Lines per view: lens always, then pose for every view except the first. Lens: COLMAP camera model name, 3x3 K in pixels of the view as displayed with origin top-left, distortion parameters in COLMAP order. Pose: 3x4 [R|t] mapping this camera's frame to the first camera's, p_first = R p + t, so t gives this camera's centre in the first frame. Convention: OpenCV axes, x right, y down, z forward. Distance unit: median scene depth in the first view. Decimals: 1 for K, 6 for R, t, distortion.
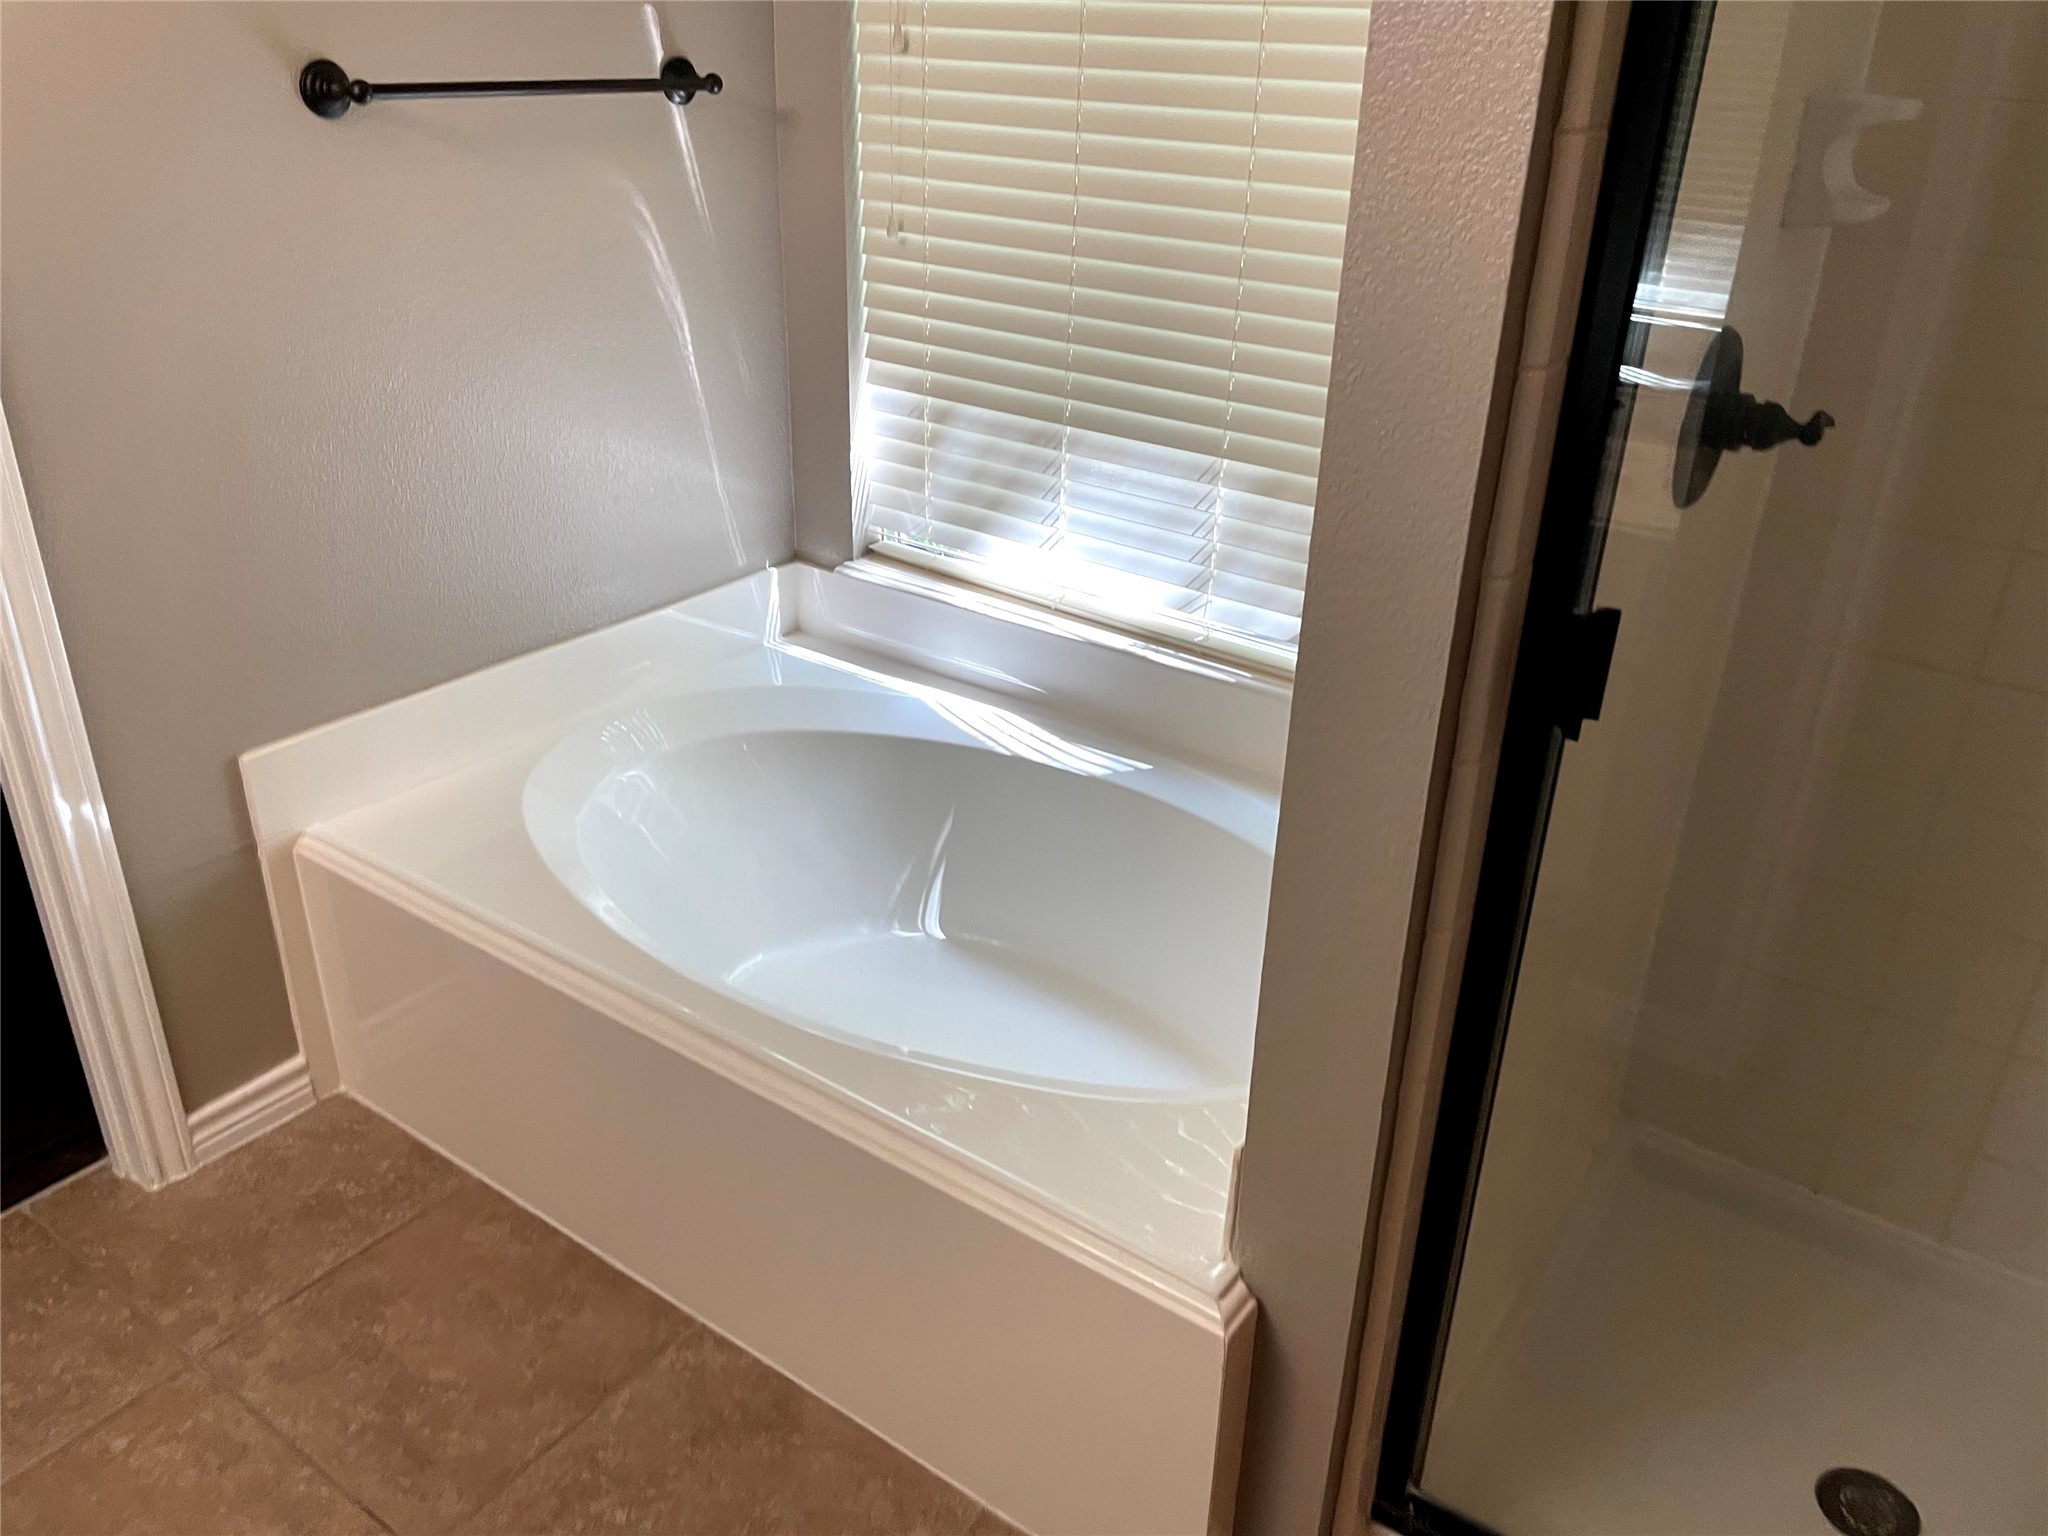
lens RADIAL K [[1521.8, 0, 1040.7], [0, 1521.8, 739.8], [0, 0, 1]] dist [0.109568, -0.138515]
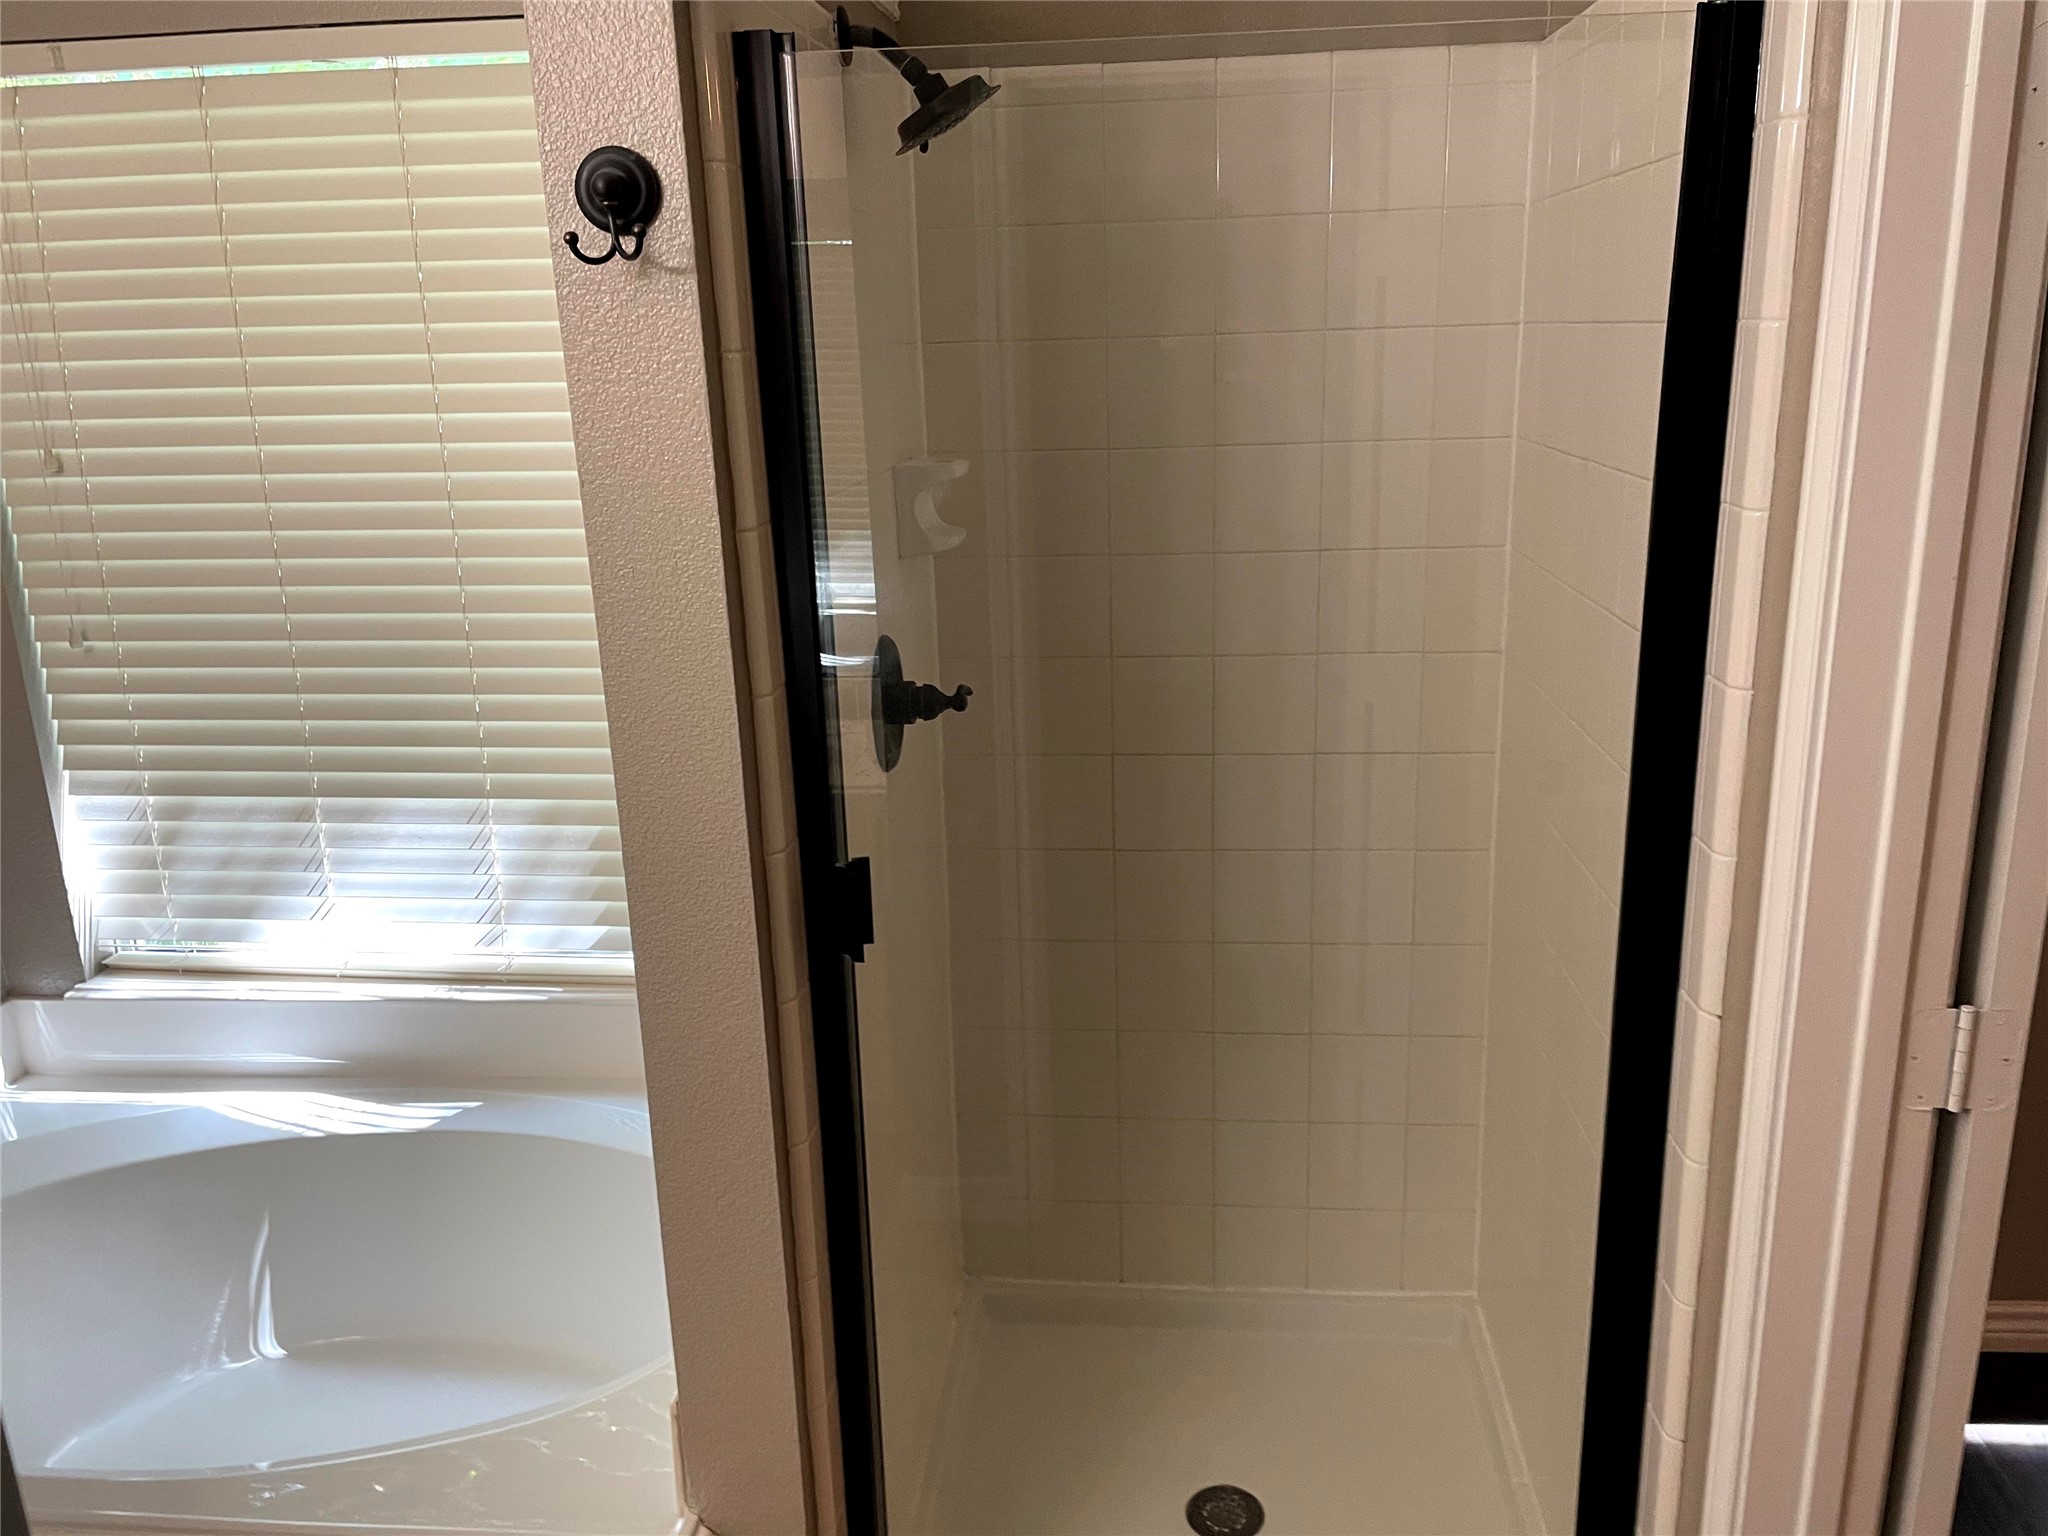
lens RADIAL K [[1550.1, 0, 1030.2], [0, 1550.1, 768.2], [0, 0, 1]] dist [0.086210, -0.115151]
pose [[0.867239, -0.188727, 0.460737, -0.048935], [0.262707, 0.959528, -0.101448, 0.005869], [-0.422944, 0.209018, 0.881720, -0.121625]]
